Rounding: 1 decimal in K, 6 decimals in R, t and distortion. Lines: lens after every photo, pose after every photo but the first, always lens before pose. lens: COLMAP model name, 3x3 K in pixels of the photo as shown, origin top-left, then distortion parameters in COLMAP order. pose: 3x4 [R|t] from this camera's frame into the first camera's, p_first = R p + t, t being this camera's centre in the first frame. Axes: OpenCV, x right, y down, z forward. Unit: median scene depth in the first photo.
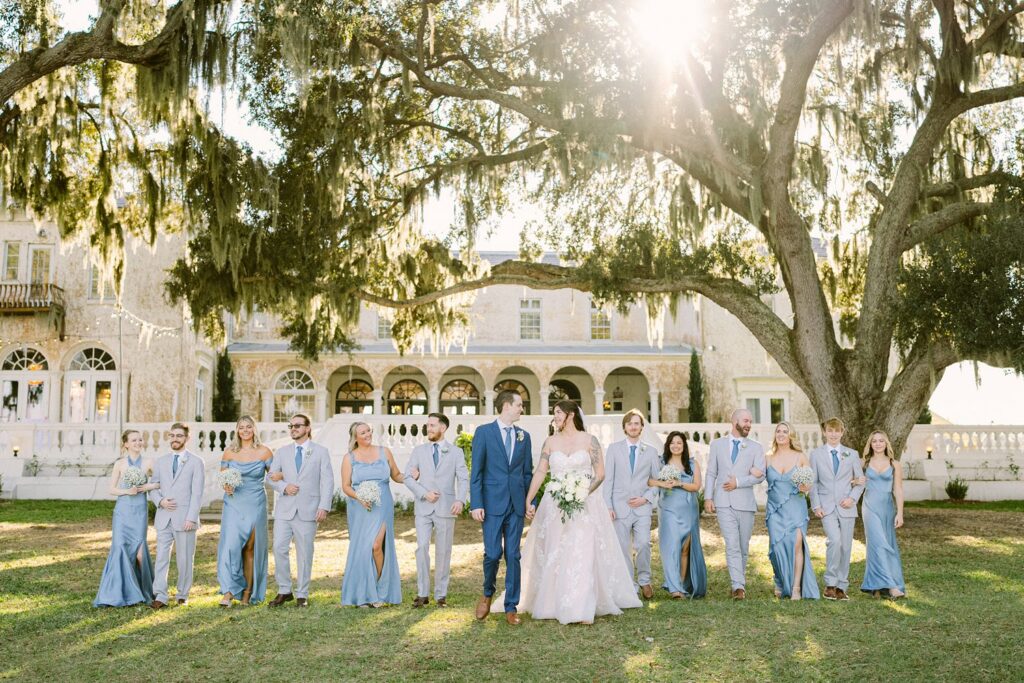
lens RADIAL K [[1154.8, 0, 513.1], [0, 1154.8, 301.8], [0, 0, 1]] dist [-0.000882, -0.007458]
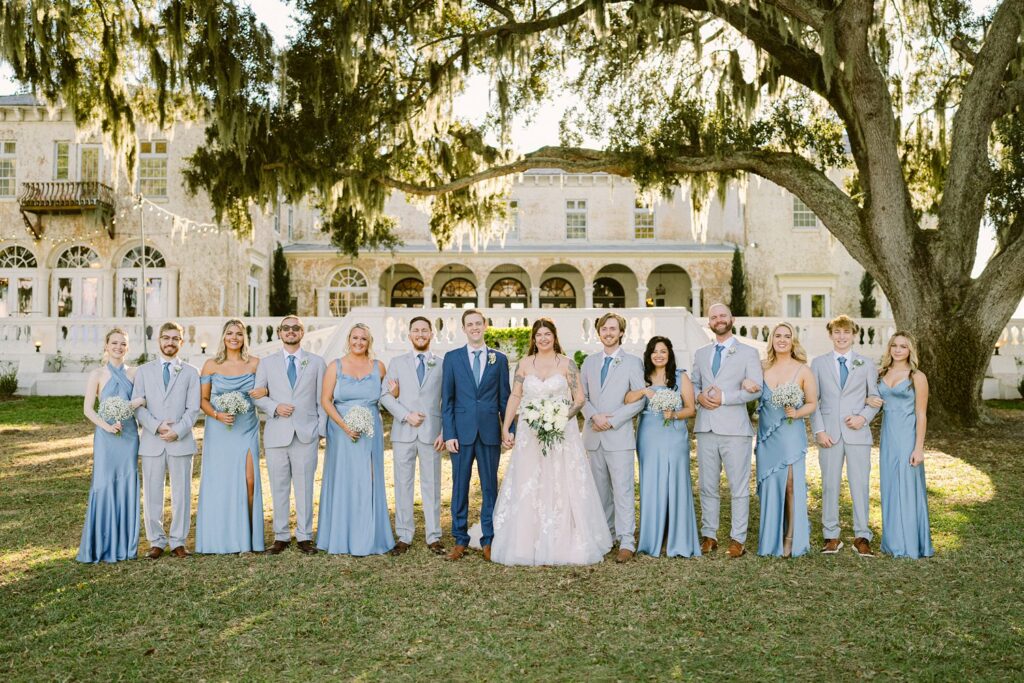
lens RADIAL K [[966.6, 0, 512.0], [0, 966.6, 341.5], [0, 0, 1]] dist [0.002338, 0.005758]
pose [[0.998032, 0.000020, -0.062710, 0.016951], [0.007813, 0.992168, 0.124665, 0.021706], [0.062221, -0.124910, 0.990215, 0.177372]]
